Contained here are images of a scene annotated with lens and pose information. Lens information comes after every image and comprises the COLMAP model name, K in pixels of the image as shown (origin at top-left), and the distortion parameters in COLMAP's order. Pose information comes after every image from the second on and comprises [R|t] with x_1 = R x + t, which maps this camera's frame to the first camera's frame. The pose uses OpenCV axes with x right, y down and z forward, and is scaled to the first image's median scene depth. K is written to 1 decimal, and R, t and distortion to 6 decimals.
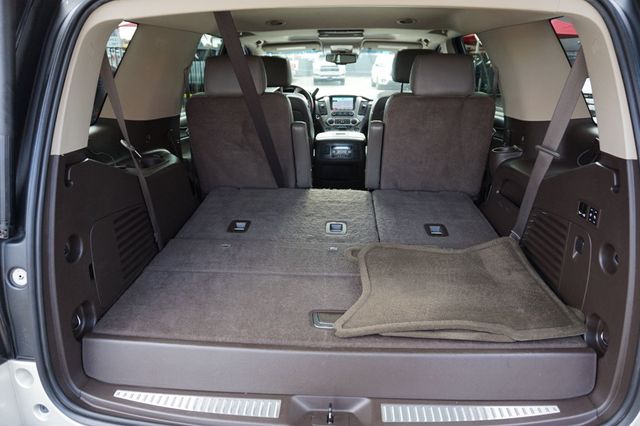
lens RADIAL K [[440.2, 0, 320.0], [0, 440.2, 213.0], [0, 0, 1]] dist [-0.029735, 0.002429]
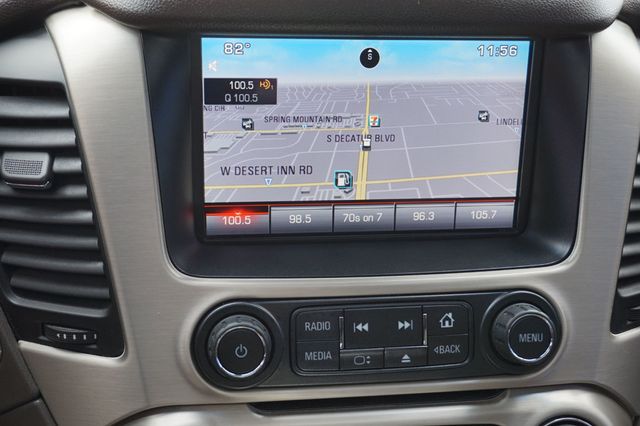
lens RADIAL K [[809.6, 0, 320.0], [0, 809.6, 213.0], [0, 0, 1]] dist [0.022063, -0.015637]
pose [[0.979834, -0.045690, 0.194520, 0.023704], [0.008525, 0.982178, 0.187758, -0.275895], [-0.199632, -0.182314, 0.962761, 0.943931]]
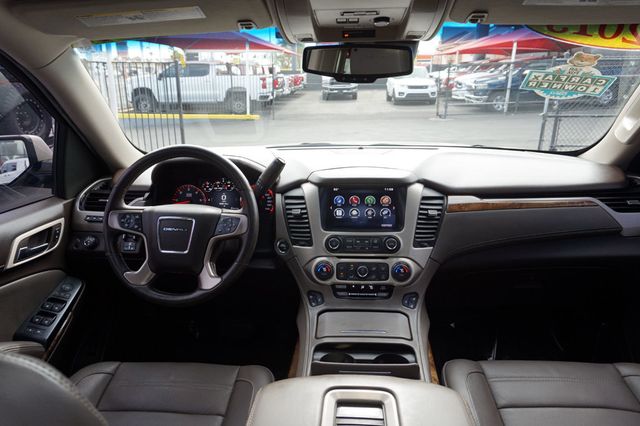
lens RADIAL K [[440.2, 0, 320.0], [0, 440.2, 213.0], [0, 0, 1]] dist [-0.029735, 0.002429]
pose [[0.999522, -0.010217, -0.029173, 0.033011], [0.009434, 0.999595, -0.026842, -0.250887], [0.029436, 0.026554, 0.999214, 0.732679]]
